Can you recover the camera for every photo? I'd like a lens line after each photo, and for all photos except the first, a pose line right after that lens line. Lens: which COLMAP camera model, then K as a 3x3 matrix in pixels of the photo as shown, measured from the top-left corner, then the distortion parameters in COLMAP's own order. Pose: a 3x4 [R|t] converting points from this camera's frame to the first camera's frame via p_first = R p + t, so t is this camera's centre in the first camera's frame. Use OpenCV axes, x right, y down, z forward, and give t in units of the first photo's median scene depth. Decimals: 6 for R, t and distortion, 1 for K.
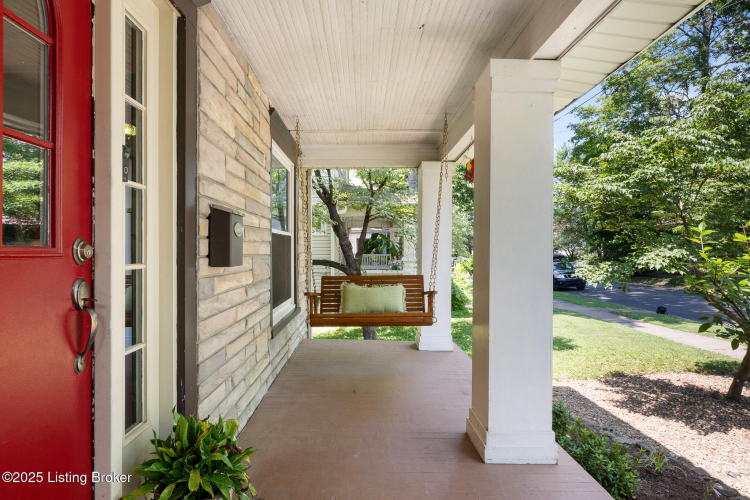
lens RADIAL K [[423.0, 0, 375.3], [0, 423.0, 250.6], [0, 0, 1]] dist [-0.001618, -0.001730]
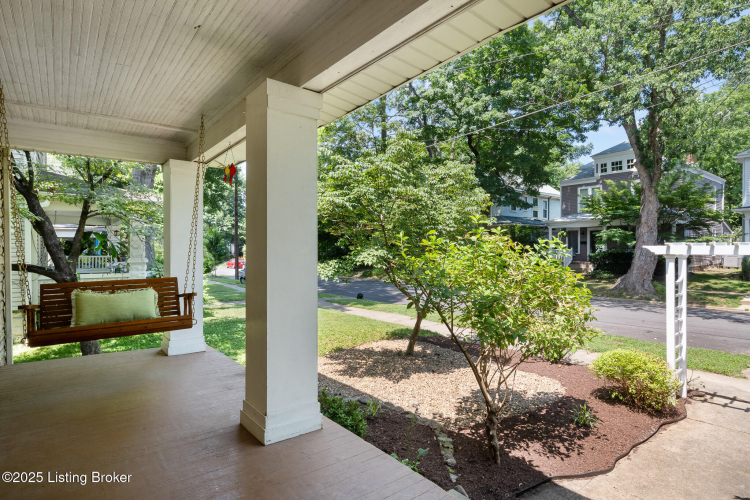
lens RADIAL K [[394.7, 0, 376.4], [0, 394.7, 253.0], [0, 0, 1]] dist [-0.000883, -0.001085]
pose [[0.796540, -0.007532, 0.604539, -0.070550], [0.003949, 0.999966, 0.007256, -0.002531], [-0.604573, -0.003392, 0.796543, 0.004204]]
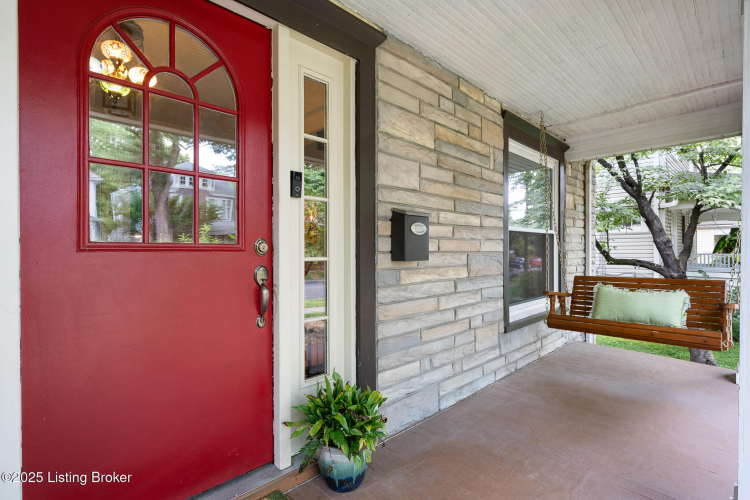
lens RADIAL K [[366.2, 0, 375.4], [0, 366.2, 252.0], [0, 0, 1]] dist [-0.002167, 0.000437]
pose [[0.677829, 0.002523, -0.735215, 0.170758], [0.001172, 0.999989, 0.004512, 0.004390], [0.735219, -0.003920, 0.677819, 0.134283]]
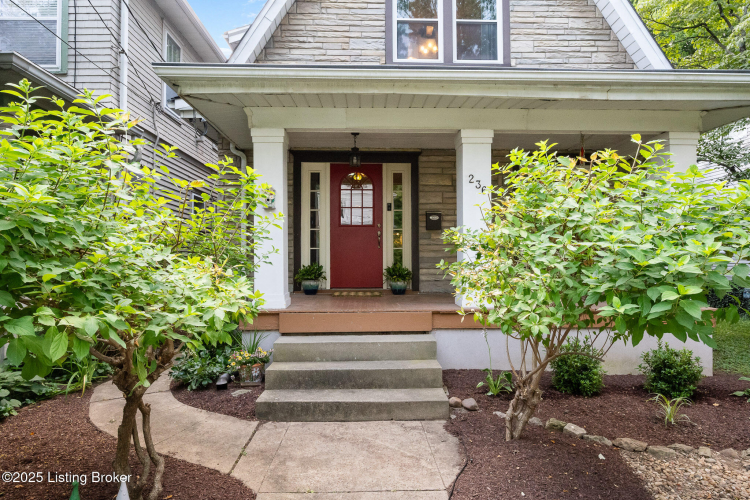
lens RADIAL K [[423.0, 0, 375.0], [0, 423.0, 251.2], [0, 0, 1]] dist [-0.001618, -0.001730]
pose [[-0.006550, -0.020927, -0.999760, 1.484950], [-0.003187, 0.999776, -0.020906, 0.140258], [0.999973, 0.003050, -0.006616, 0.315223]]
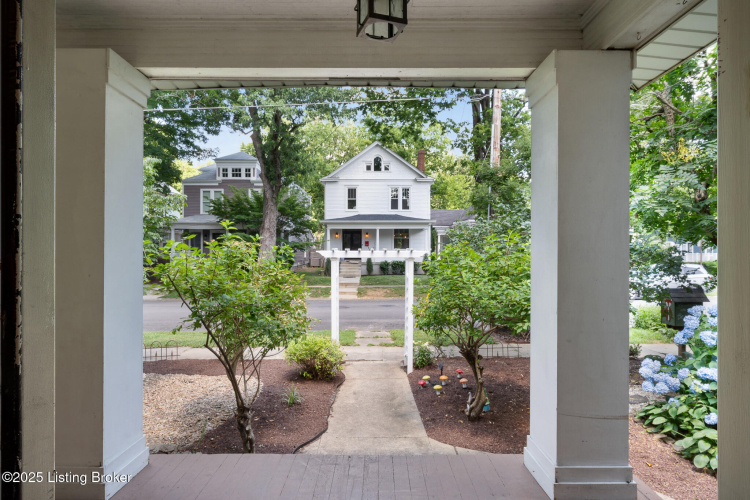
lens RADIAL K [[423.0, 0, 376.5], [0, 423.0, 250.2], [0, 0, 1]] dist [-0.001618, -0.001730]
pose [[0.028175, 0.001882, 0.999601, -0.347508], [0.000670, 0.999998, -0.001902, -0.013826], [-0.999603, 0.000723, 0.028174, 0.232185]]
